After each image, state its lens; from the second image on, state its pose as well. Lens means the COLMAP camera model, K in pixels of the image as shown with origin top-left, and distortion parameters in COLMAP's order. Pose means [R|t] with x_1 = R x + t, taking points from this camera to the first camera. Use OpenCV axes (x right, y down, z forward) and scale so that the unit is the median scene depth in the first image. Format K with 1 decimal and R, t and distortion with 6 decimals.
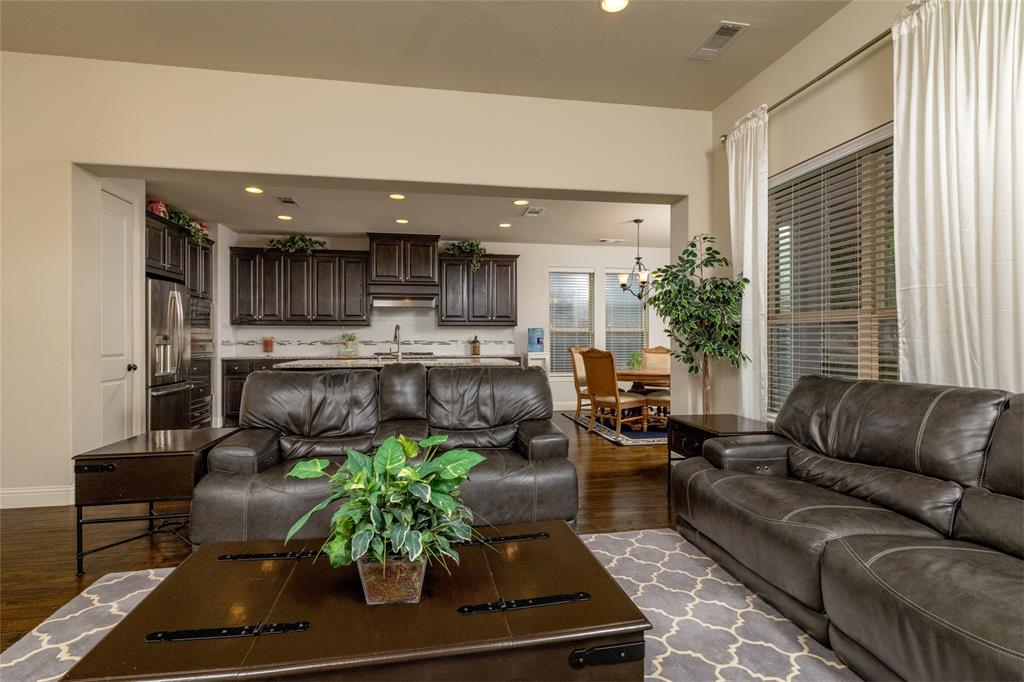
lens RADIAL K [[486.2, 0, 512.0], [0, 486.2, 341.0], [0, 0, 1]] dist [-0.002824, -0.000084]
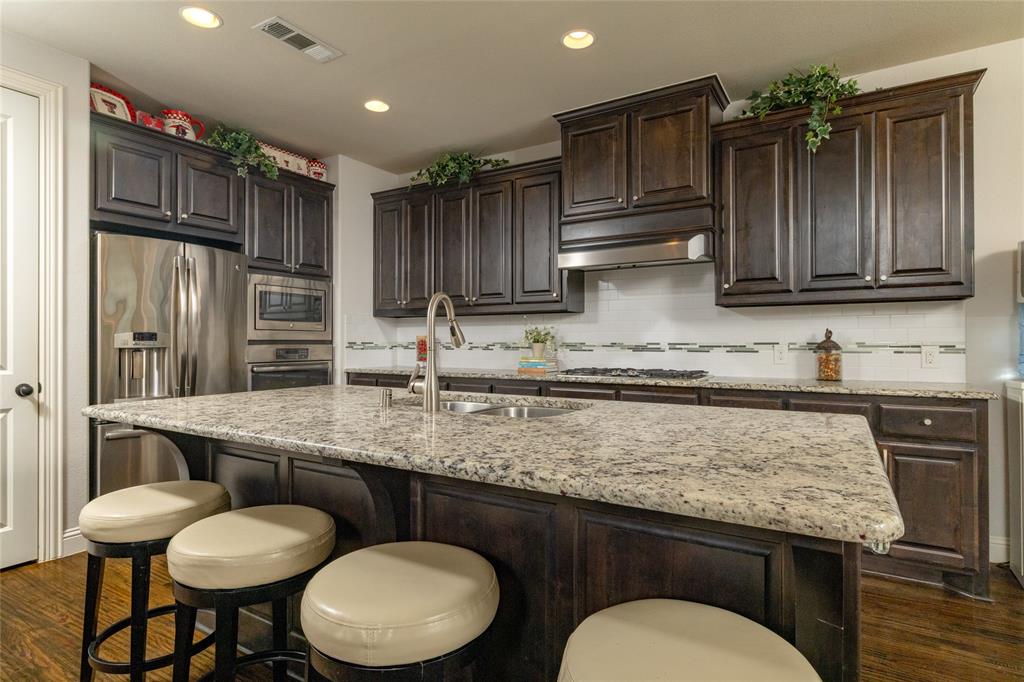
lens RADIAL K [[548.3, 0, 512.0], [0, 548.3, 341.0], [0, 0, 1]] dist [0.014509, 0.000731]
pose [[0.744974, 0.001240, -0.667092, 0.029381], [-0.002745, 0.999996, -0.001207, -0.001285], [0.667087, 0.002730, 0.744974, 0.550112]]
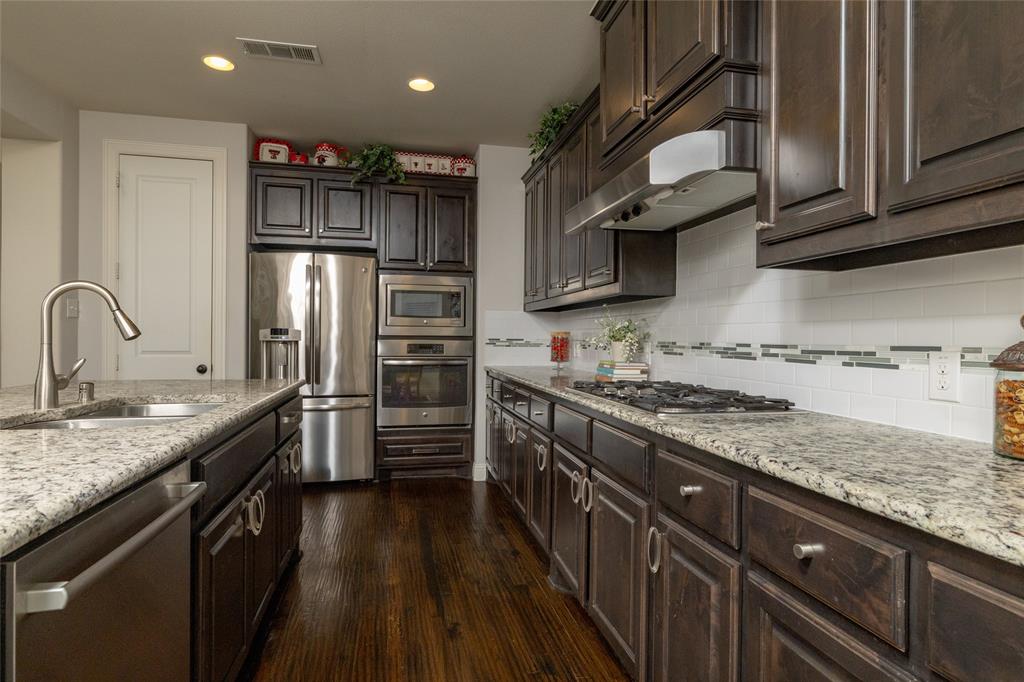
lens RADIAL K [[548.3, 0, 512.0], [0, 548.3, 341.0], [0, 0, 1]] dist [0.014509, 0.000731]
pose [[0.030091, 0.009094, -0.999506, 0.074494], [-0.012563, 0.999883, 0.008719, -0.002967], [0.999468, 0.012294, 0.030202, 0.905698]]
